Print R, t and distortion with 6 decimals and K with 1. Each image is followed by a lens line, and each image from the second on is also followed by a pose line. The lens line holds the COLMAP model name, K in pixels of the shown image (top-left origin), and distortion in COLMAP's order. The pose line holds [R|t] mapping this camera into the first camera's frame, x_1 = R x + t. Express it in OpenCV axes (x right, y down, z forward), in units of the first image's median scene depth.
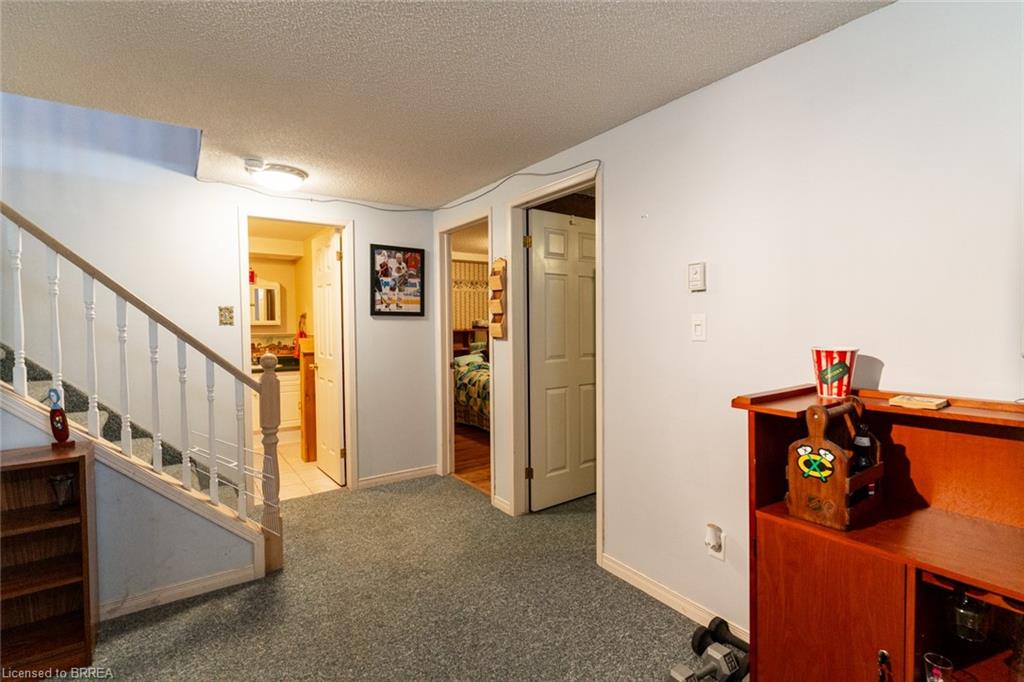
lens RADIAL K [[489.9, 0, 514.5], [0, 489.9, 334.7], [0, 0, 1]] dist [0.001400, 0.000121]
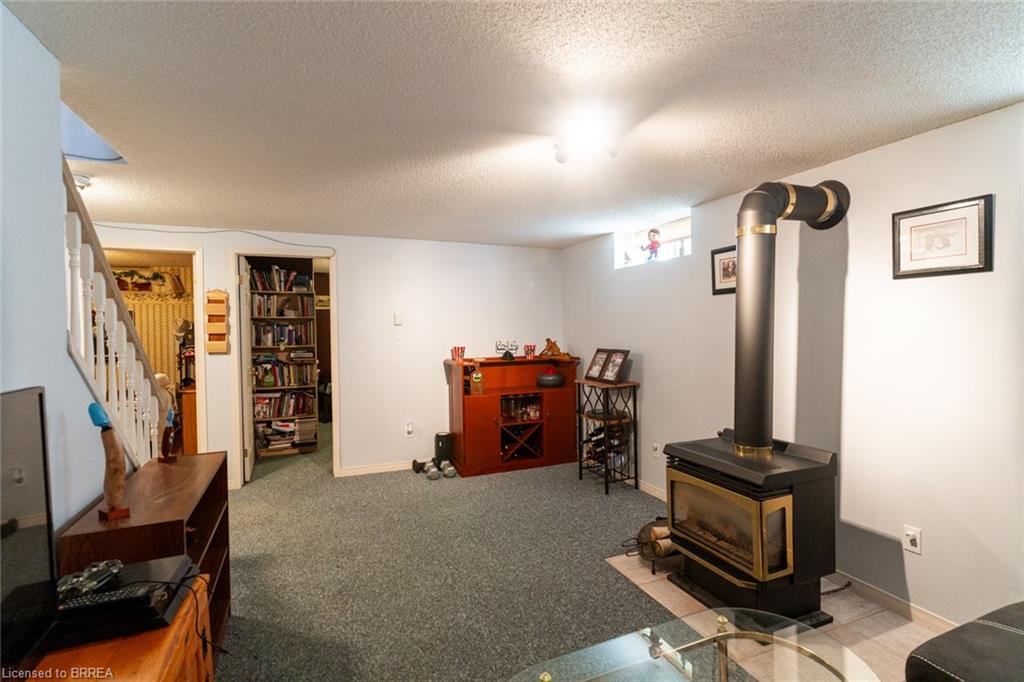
lens RADIAL K [[489.9, 0, 514.5], [0, 489.9, 334.7], [0, 0, 1]] dist [0.001400, 0.000121]
pose [[0.198306, -0.012296, 0.980063, -1.406883], [0.030433, 0.999516, 0.006383, -0.033070], [-0.979668, 0.028561, 0.198584, 0.005284]]
